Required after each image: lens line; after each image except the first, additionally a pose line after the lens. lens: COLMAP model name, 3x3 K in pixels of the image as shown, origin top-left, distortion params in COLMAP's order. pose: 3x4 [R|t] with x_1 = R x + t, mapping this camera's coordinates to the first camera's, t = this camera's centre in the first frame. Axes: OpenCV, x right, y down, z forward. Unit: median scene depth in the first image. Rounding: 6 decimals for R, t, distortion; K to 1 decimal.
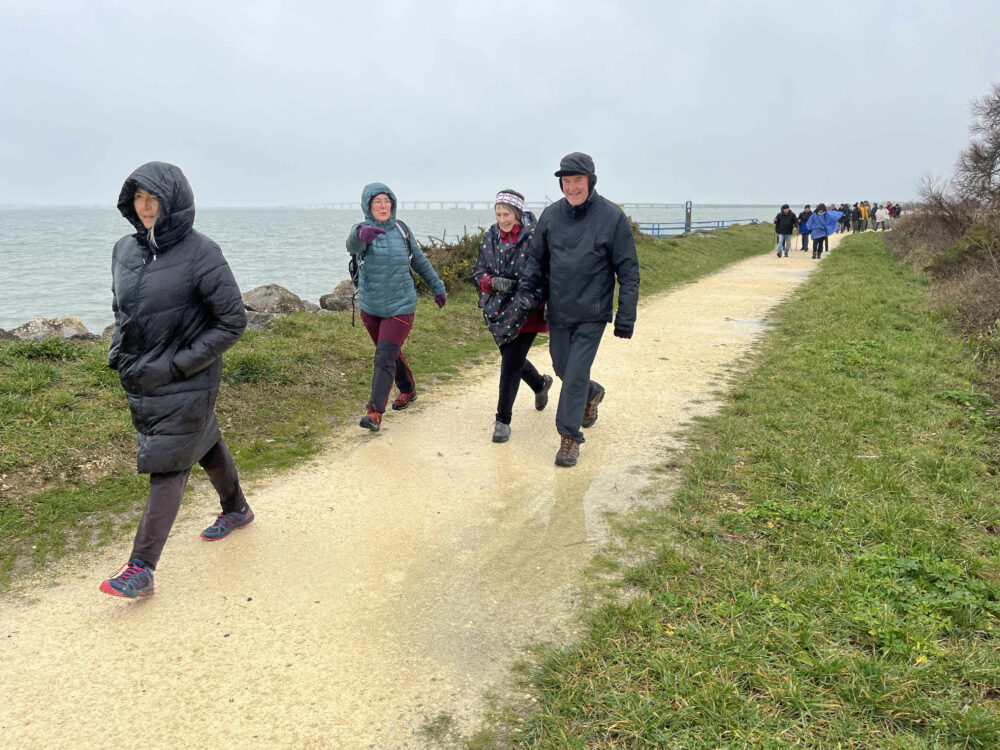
lens RADIAL K [[742.5, 0, 496.6], [0, 742.5, 364.8], [0, 0, 1]] dist [0.075181, -0.093723]
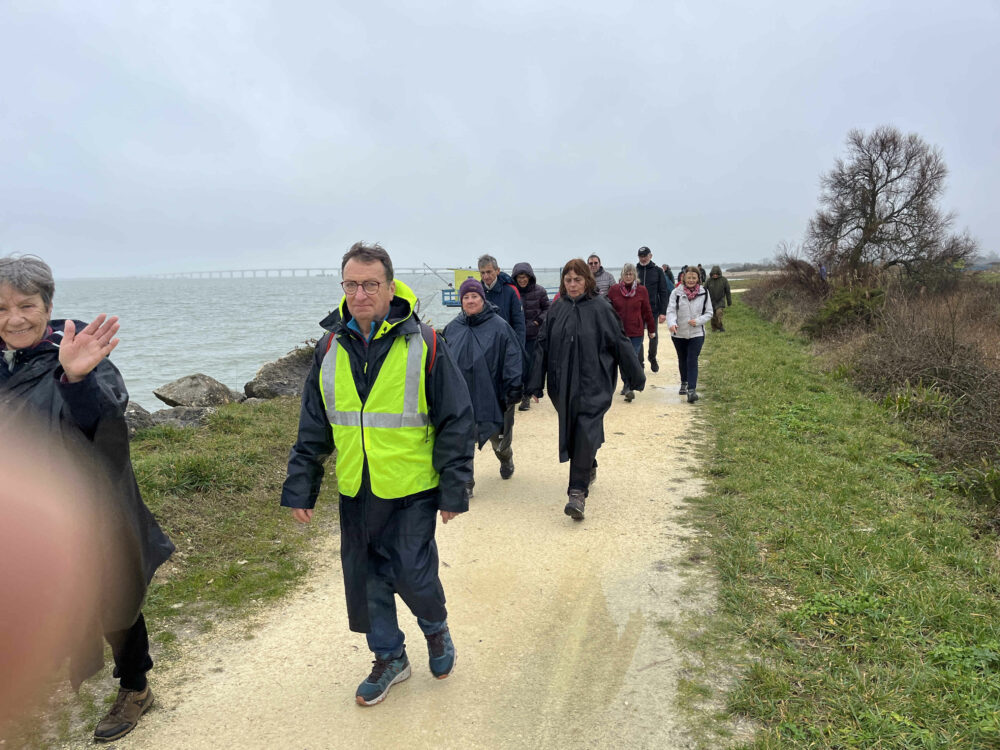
lens RADIAL K [[741.7, 0, 496.6], [0, 741.7, 382.8], [0, 0, 1]] dist [0.053279, -0.041196]
pose [[0.985115, -0.041407, 0.166836, -0.142799], [0.051534, 0.997053, -0.056835, -0.040399], [-0.163991, 0.064587, 0.984345, 0.079240]]
